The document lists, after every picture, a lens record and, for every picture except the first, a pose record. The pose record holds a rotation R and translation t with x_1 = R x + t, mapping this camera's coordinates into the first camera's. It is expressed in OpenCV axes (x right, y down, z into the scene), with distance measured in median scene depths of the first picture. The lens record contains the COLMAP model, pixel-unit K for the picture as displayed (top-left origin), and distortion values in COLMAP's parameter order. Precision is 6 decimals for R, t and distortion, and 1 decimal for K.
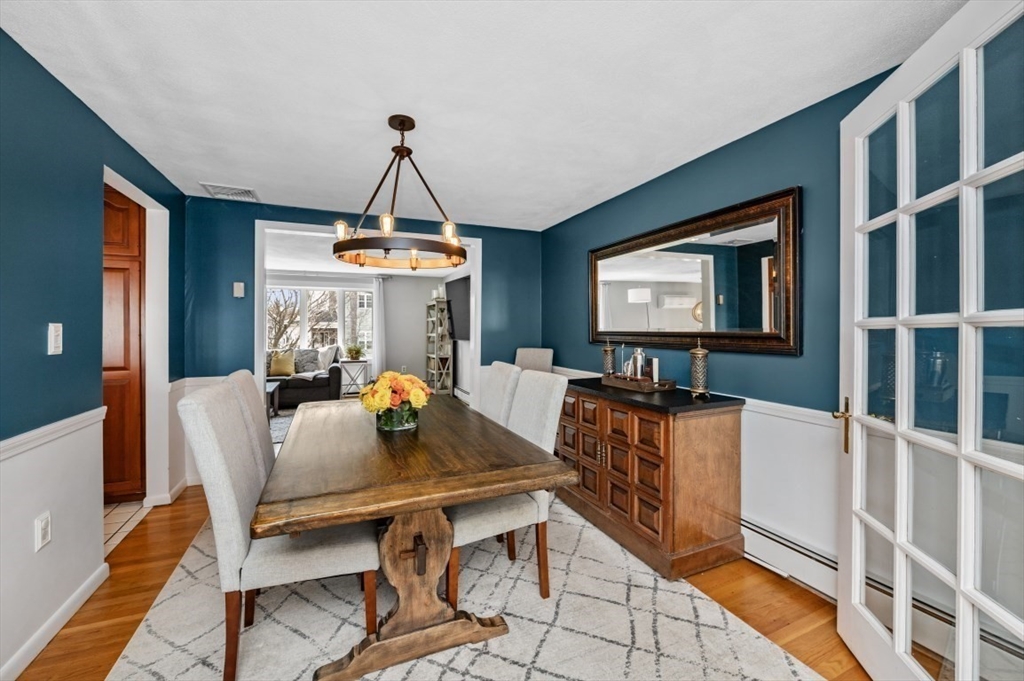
lens RADIAL K [[407.9, 0, 514.5], [0, 407.9, 332.3], [0, 0, 1]] dist [0.005933, -0.001054]
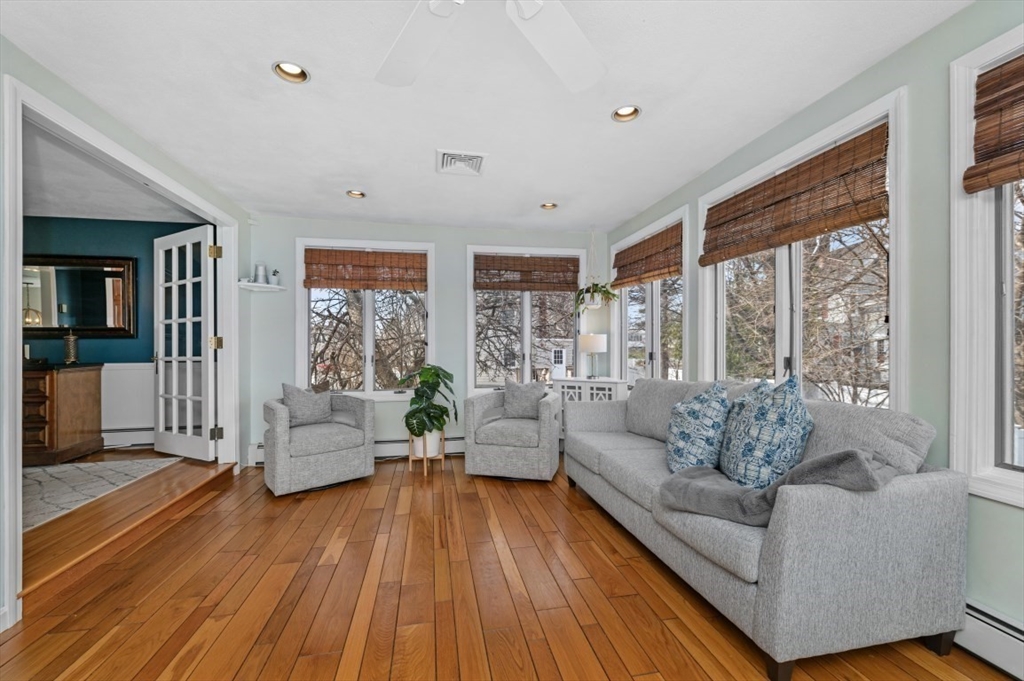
lens RADIAL K [[407.9, 0, 500.0], [0, 407.9, 345.1], [0, 0, 1]] dist [0.005933, -0.001054]
pose [[0.241112, 0.005596, 0.970481, -0.849947], [0.011593, 0.999895, -0.008646, 0.126787], [-0.970428, 0.013336, 0.241022, -1.256273]]
